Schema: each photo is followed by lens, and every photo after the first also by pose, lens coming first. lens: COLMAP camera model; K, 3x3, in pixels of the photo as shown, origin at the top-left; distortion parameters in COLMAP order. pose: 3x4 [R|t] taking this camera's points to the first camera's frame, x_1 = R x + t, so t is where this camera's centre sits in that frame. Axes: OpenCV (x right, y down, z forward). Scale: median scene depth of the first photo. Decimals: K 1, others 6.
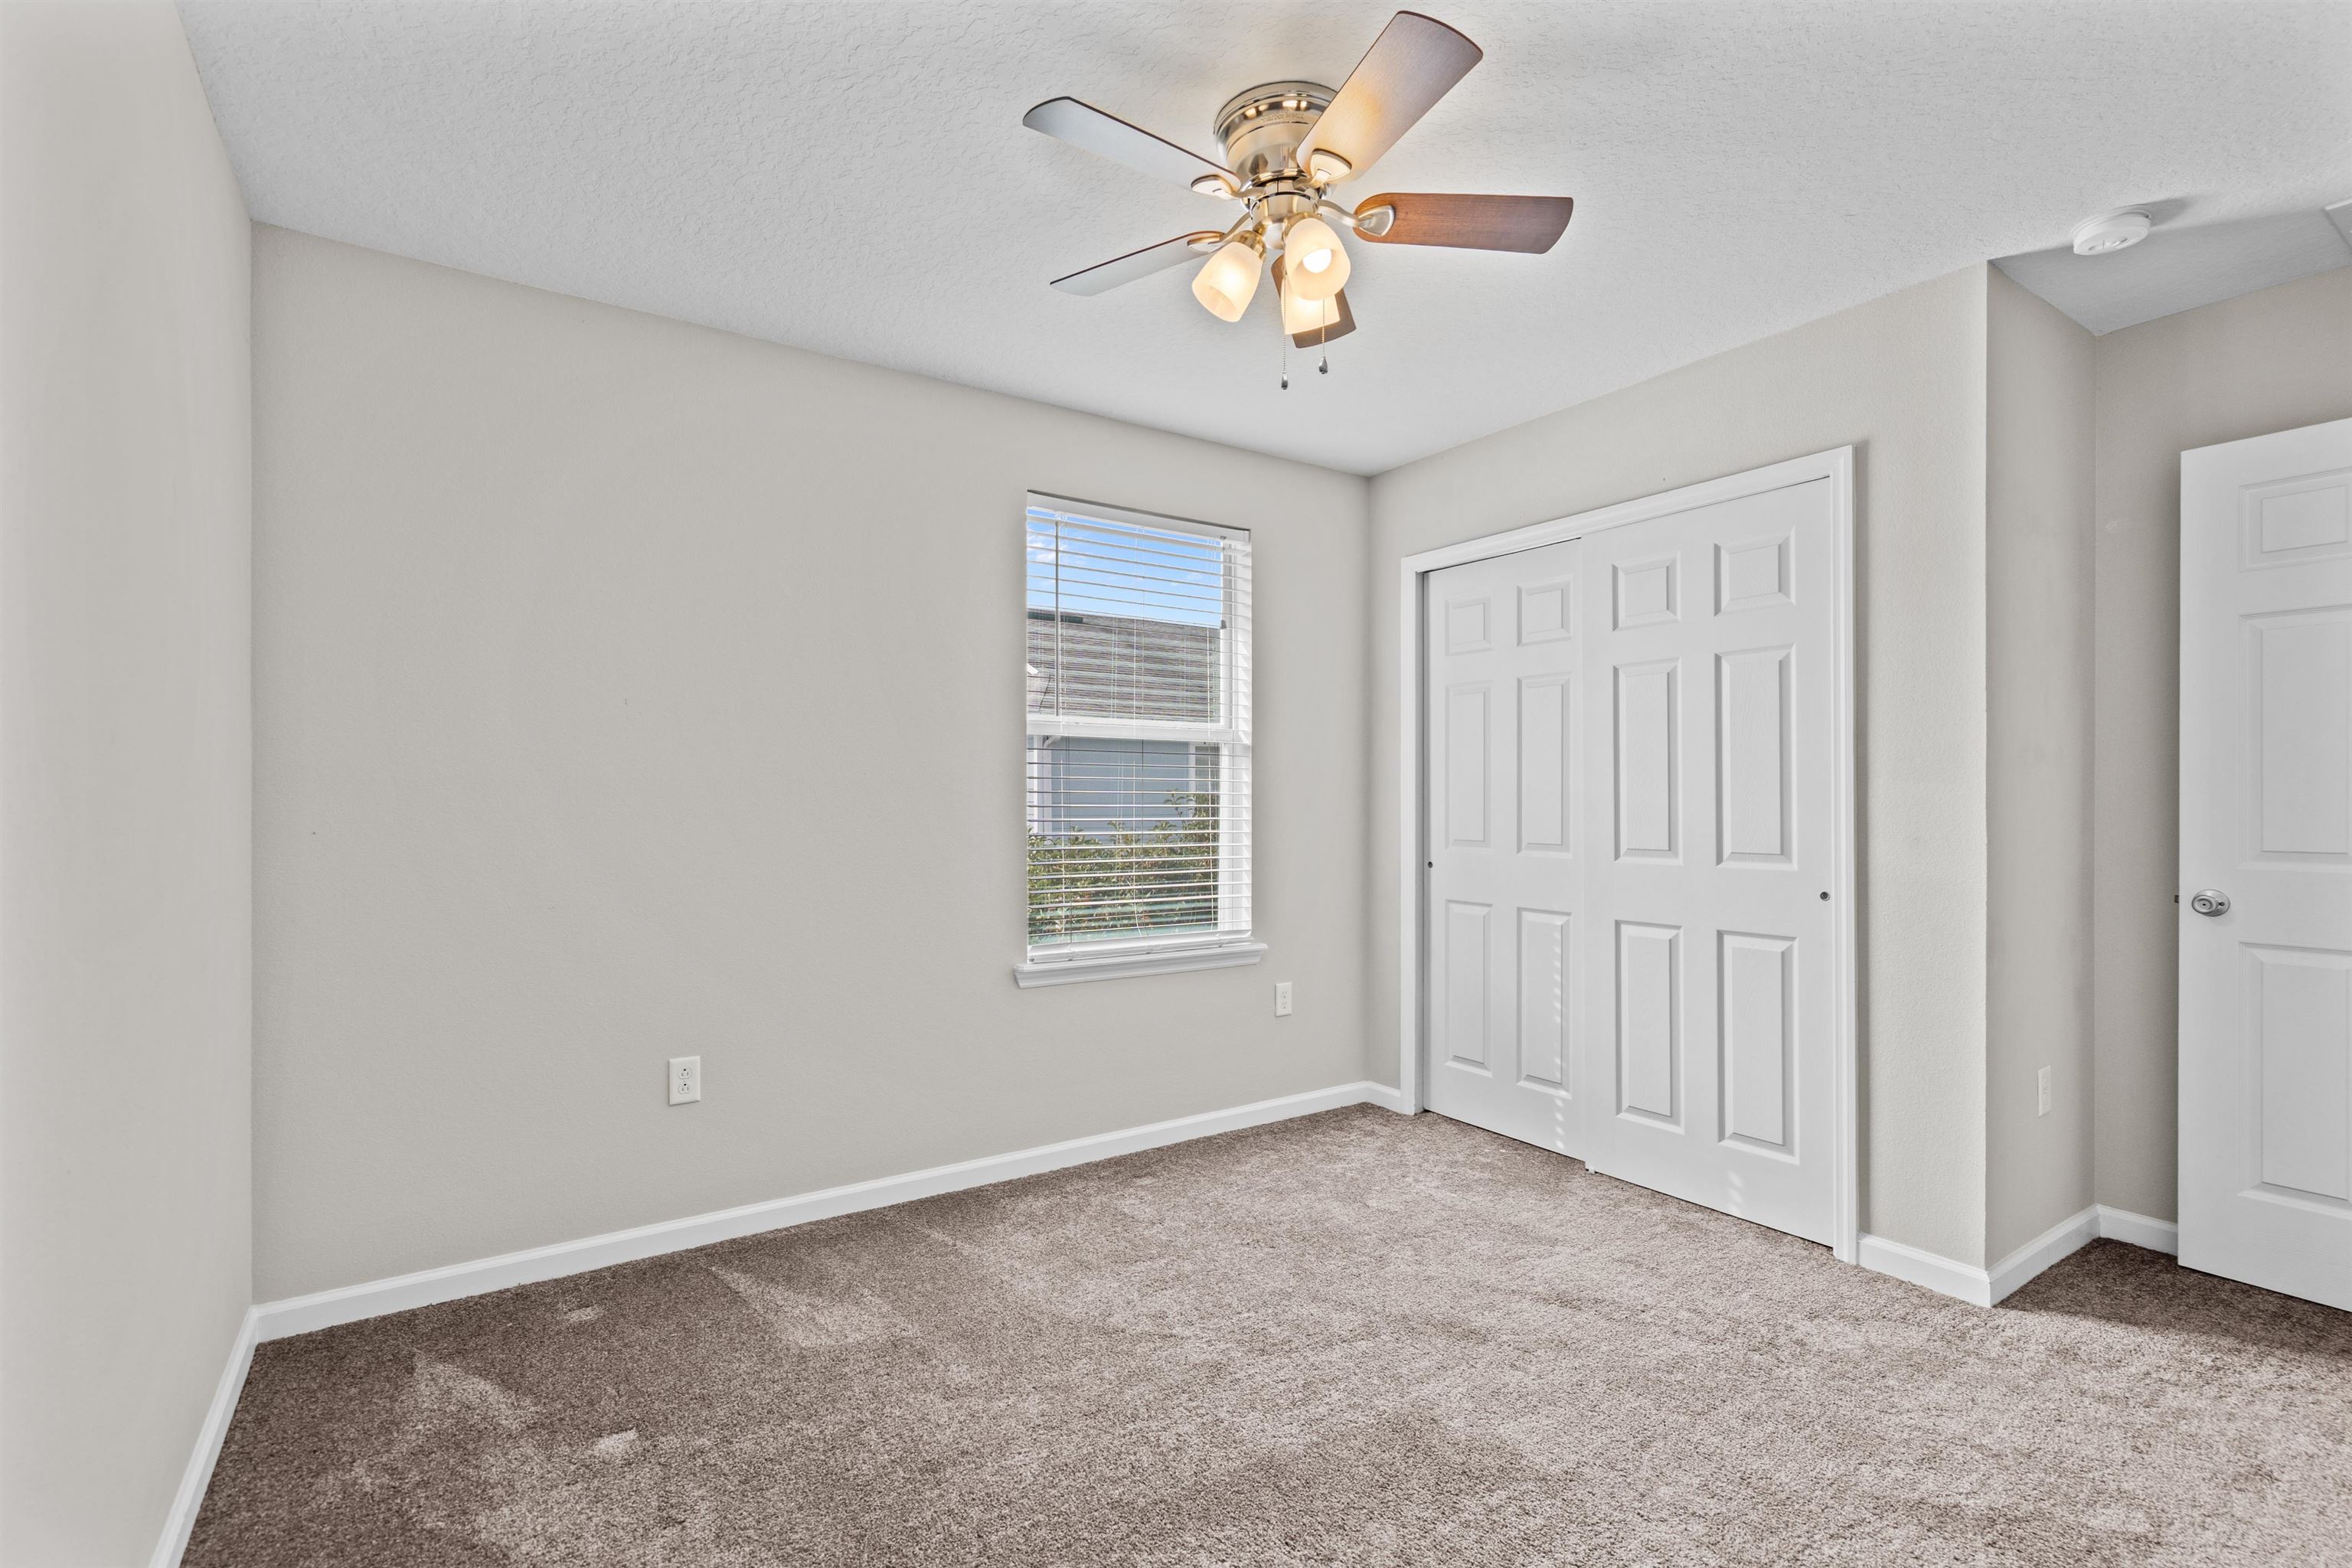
lens RADIAL K [[1071.0, 0, 1173.1], [0, 1071.0, 794.5], [0, 0, 1]] dist [-0.003895, 0.001515]
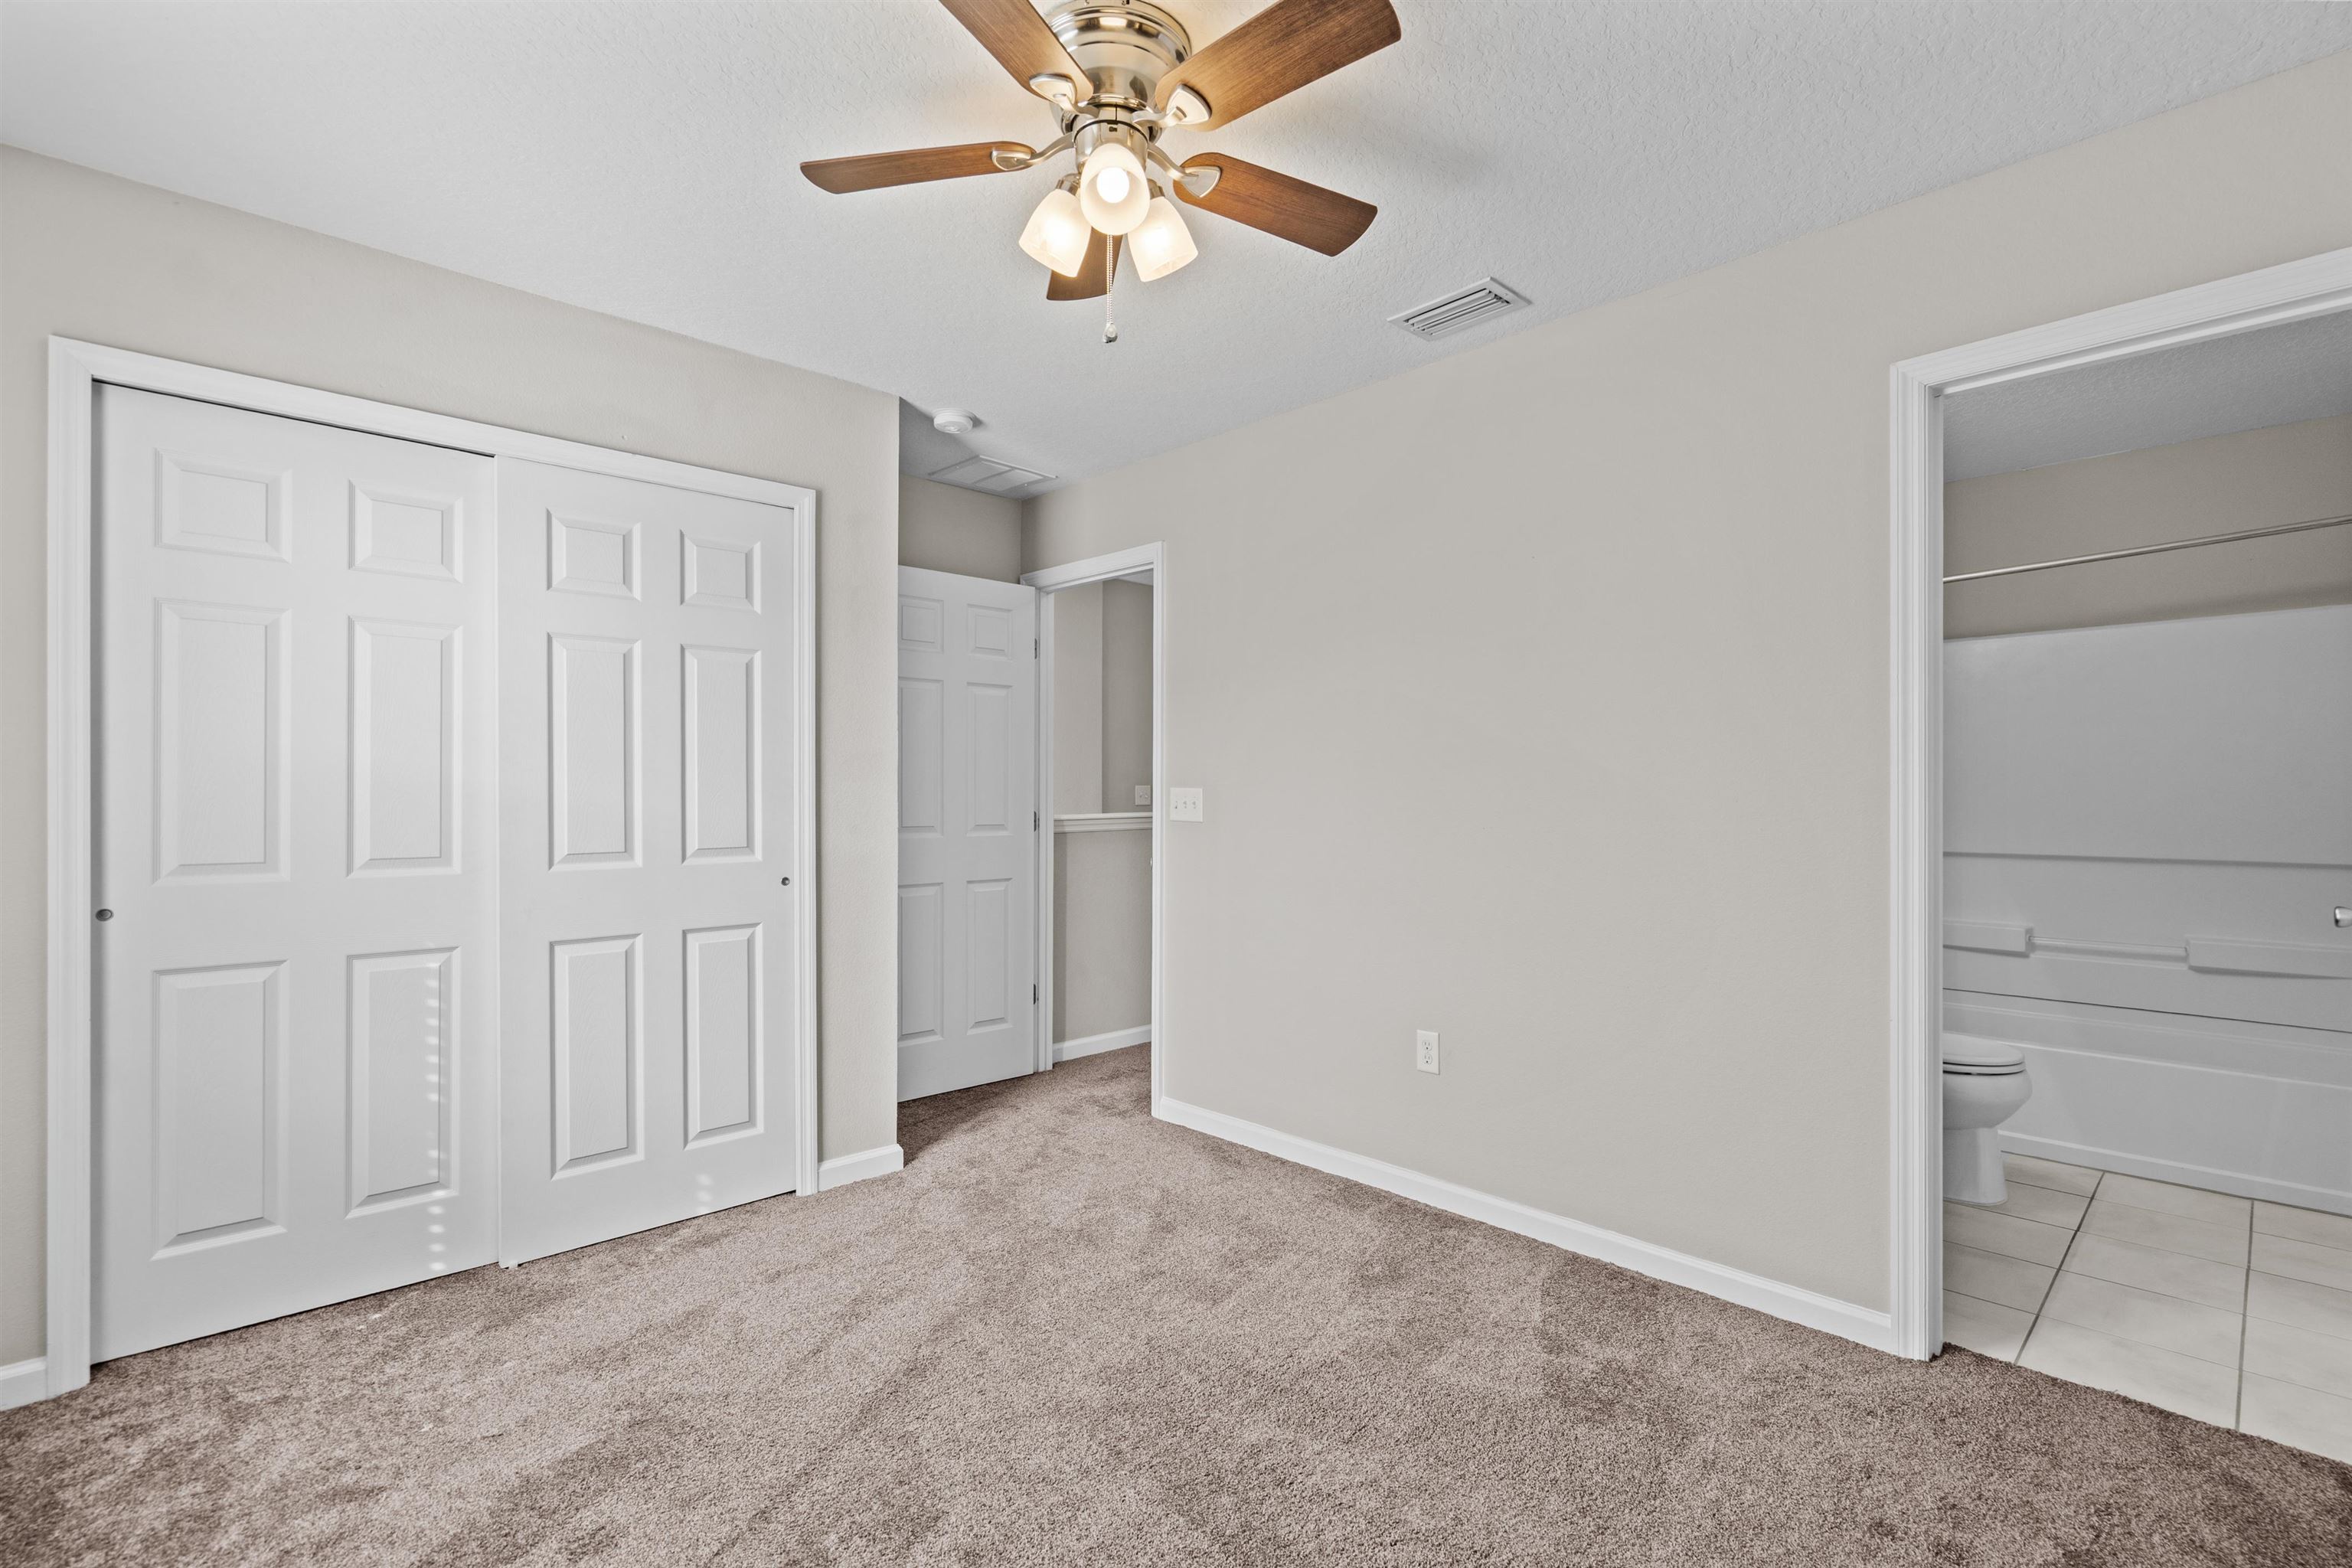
lens RADIAL K [[1071.0, 0, 1174.7], [0, 1071.0, 800.1], [0, 0, 1]] dist [-0.003895, 0.001515]
pose [[-0.170941, -0.001181, 0.985281, -0.489398], [0.000375, 0.999999, 0.001264, 0.007582], [-0.985281, 0.000586, -0.170940, 0.684500]]
